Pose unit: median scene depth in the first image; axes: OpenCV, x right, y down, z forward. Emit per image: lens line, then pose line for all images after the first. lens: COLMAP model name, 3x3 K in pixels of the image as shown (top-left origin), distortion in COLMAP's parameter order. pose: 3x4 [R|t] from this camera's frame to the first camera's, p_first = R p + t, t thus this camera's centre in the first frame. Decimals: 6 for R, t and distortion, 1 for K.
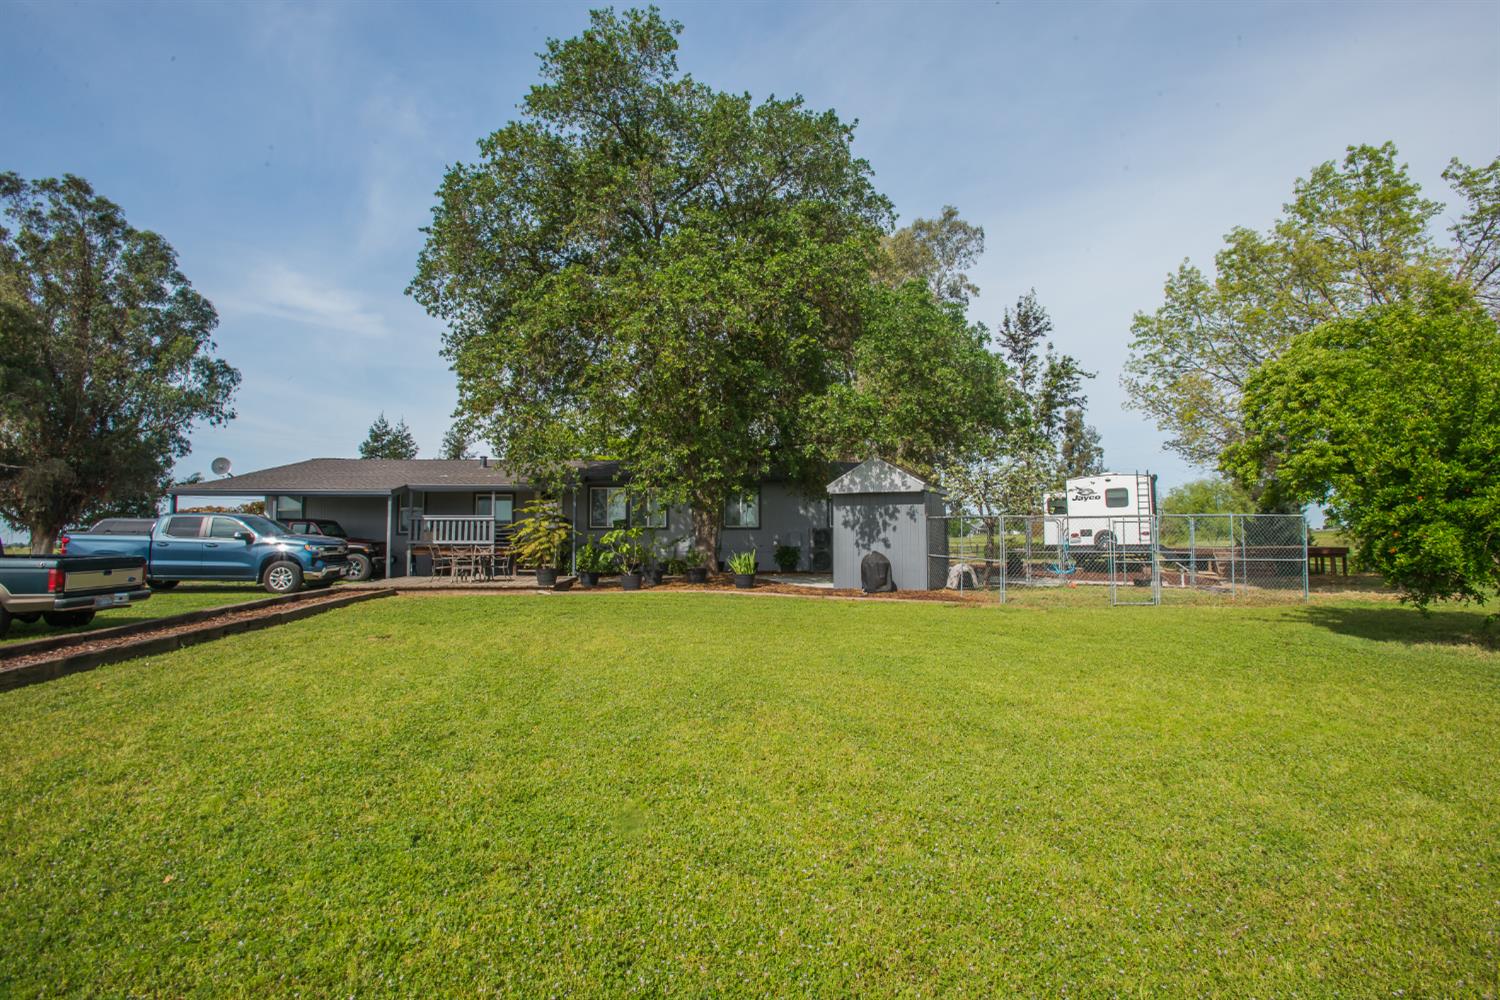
lens RADIAL K [[728.2, 0, 758.7], [0, 728.2, 491.4], [0, 0, 1]] dist [-0.065229, 0.025501]
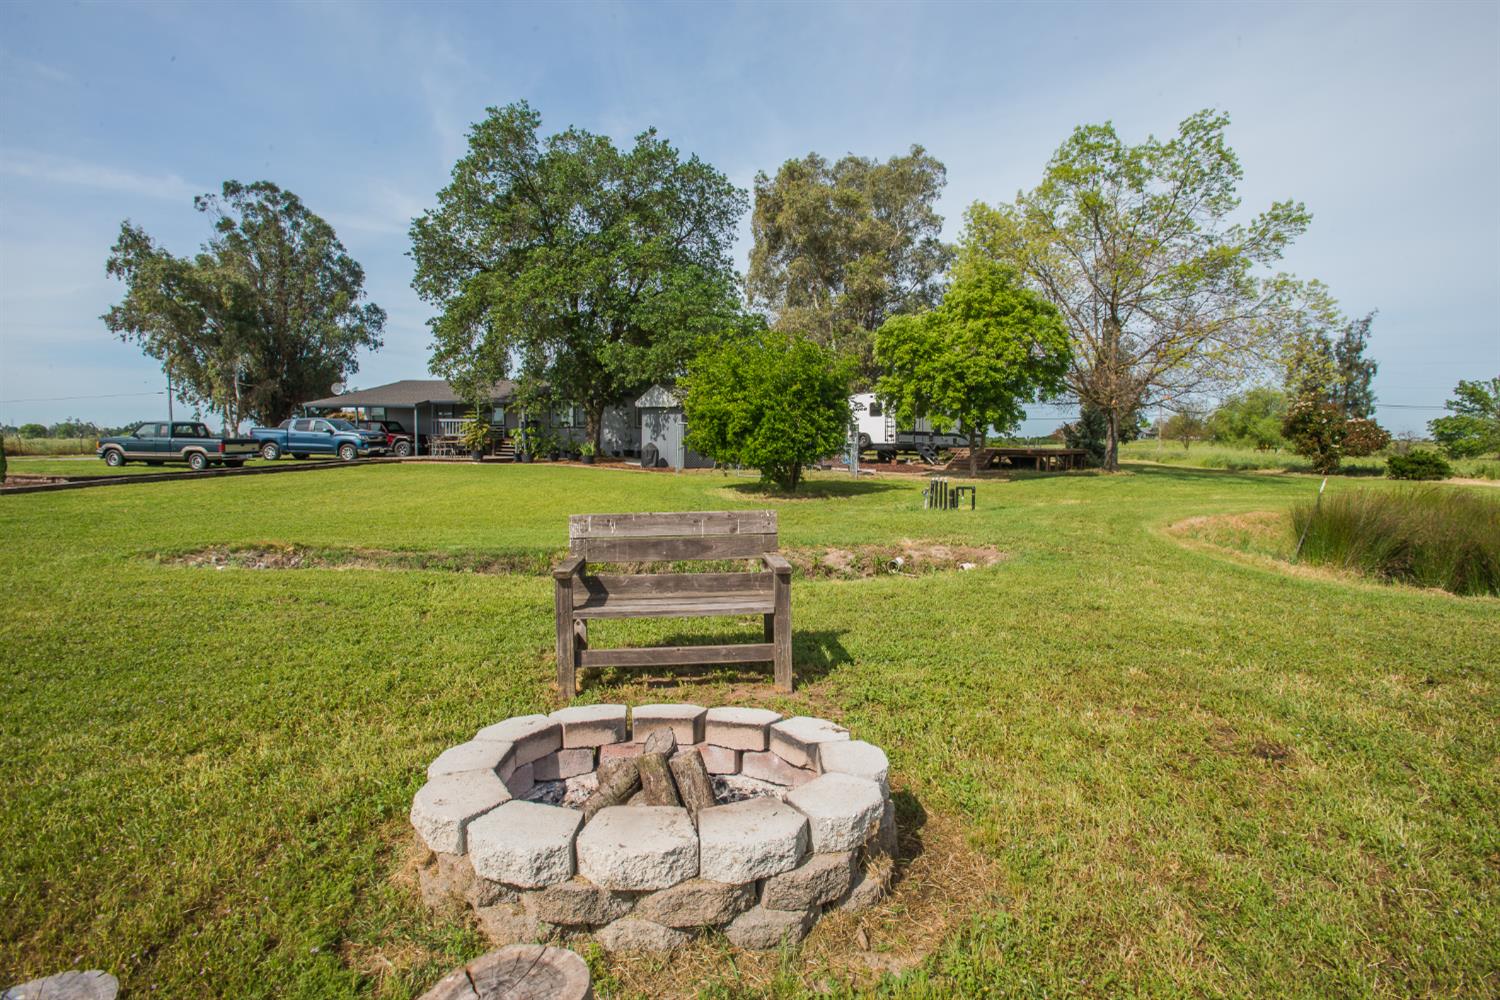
lens RADIAL K [[728.2, 0, 758.7], [0, 728.2, 491.4], [0, 0, 1]] dist [-0.065229, 0.025501]
pose [[0.972199, 0.032699, -0.231861, 0.615768], [-0.000363, 0.990410, 0.138156, -0.028758], [0.234155, -0.134232, 0.962888, -0.426963]]
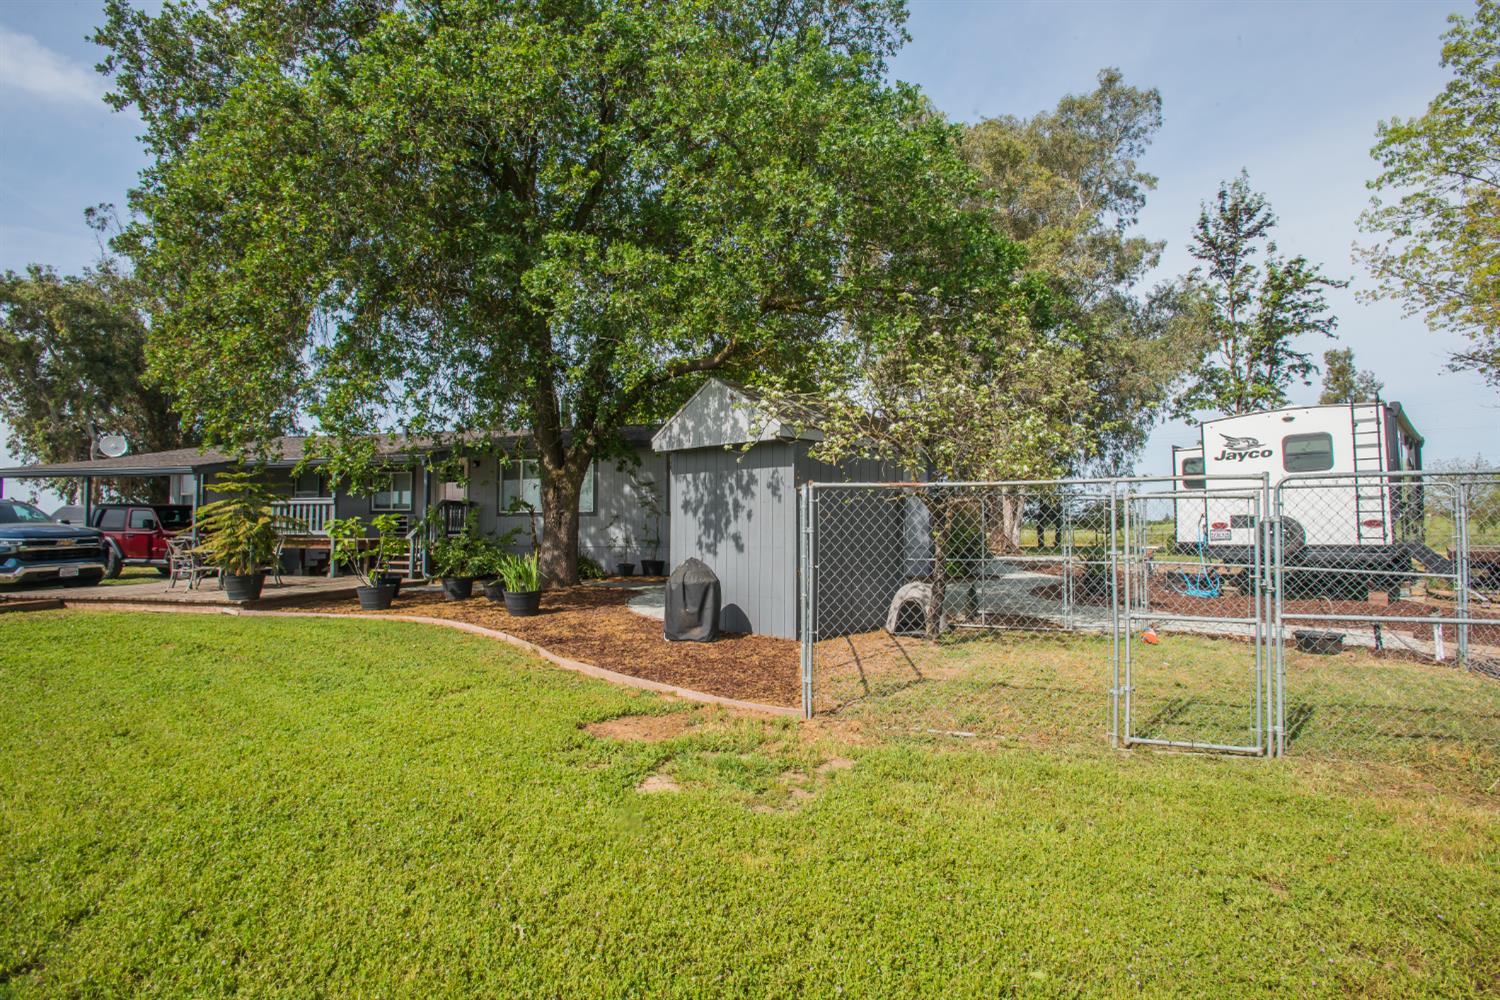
lens RADIAL K [[728.2, 0, 758.7], [0, 728.2, 491.4], [0, 0, 1]] dist [-0.065229, 0.025501]
pose [[0.952923, -0.011814, -0.302981, 0.283525], [0.018507, 0.999644, 0.019226, 0.019913], [0.302646, -0.023928, 0.952803, 0.409622]]
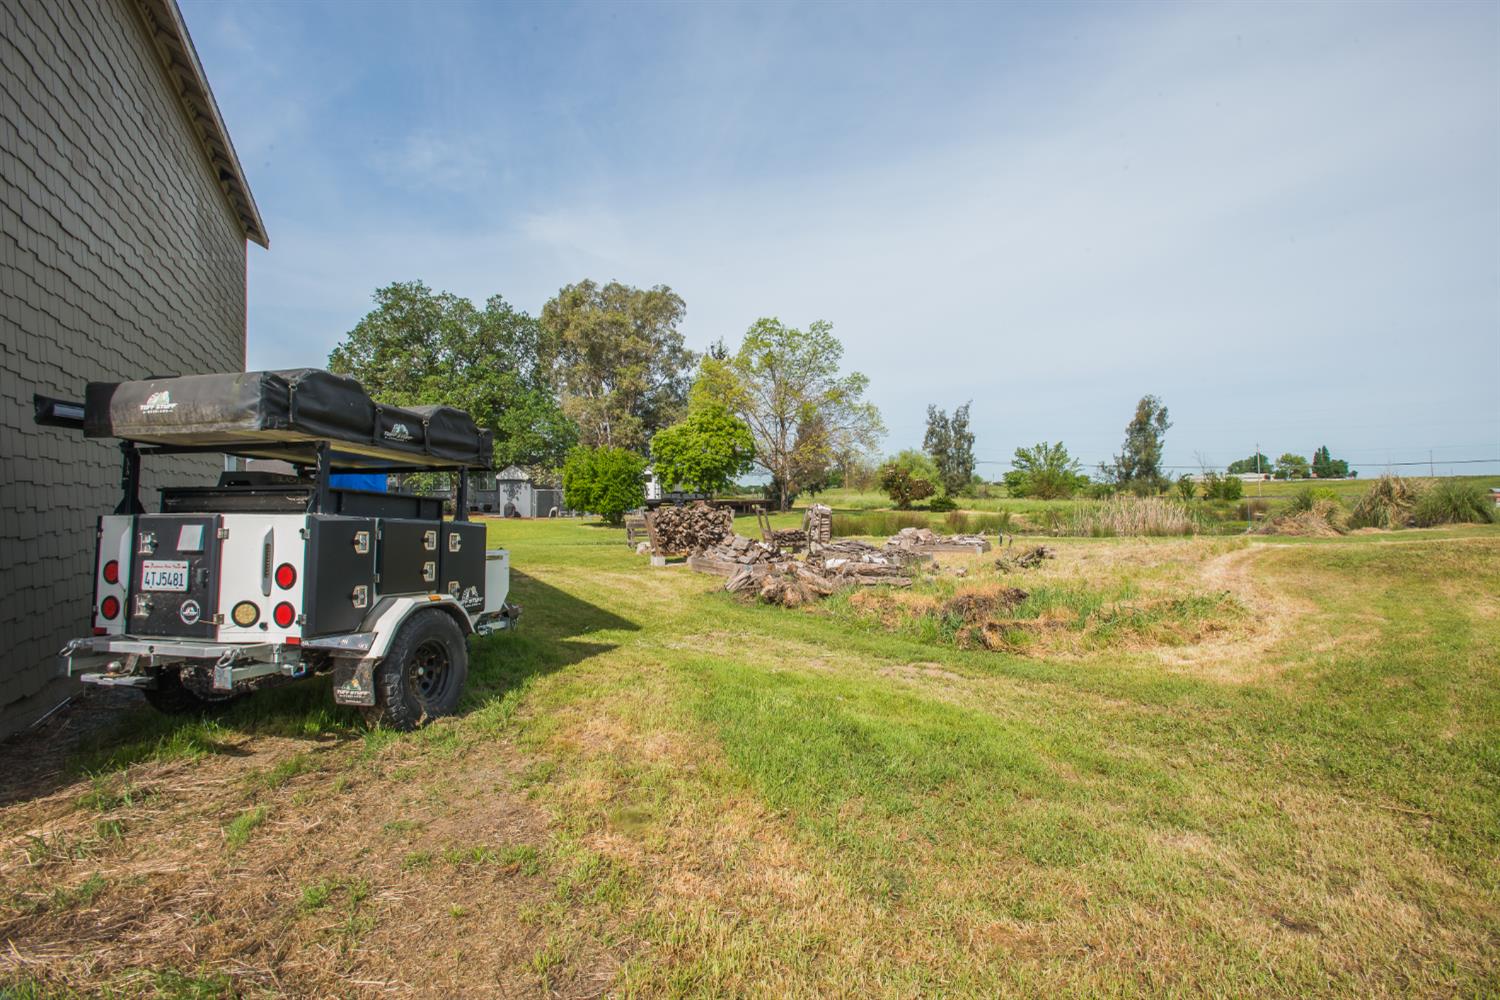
lens RADIAL K [[728.2, 0, 758.7], [0, 728.2, 491.4], [0, 0, 1]] dist [-0.065229, 0.025501]
pose [[0.993623, -0.000298, 0.112757, 0.592664], [-0.007522, 0.997594, 0.068920, -0.110438], [-0.112506, -0.069329, 0.991229, -1.304554]]
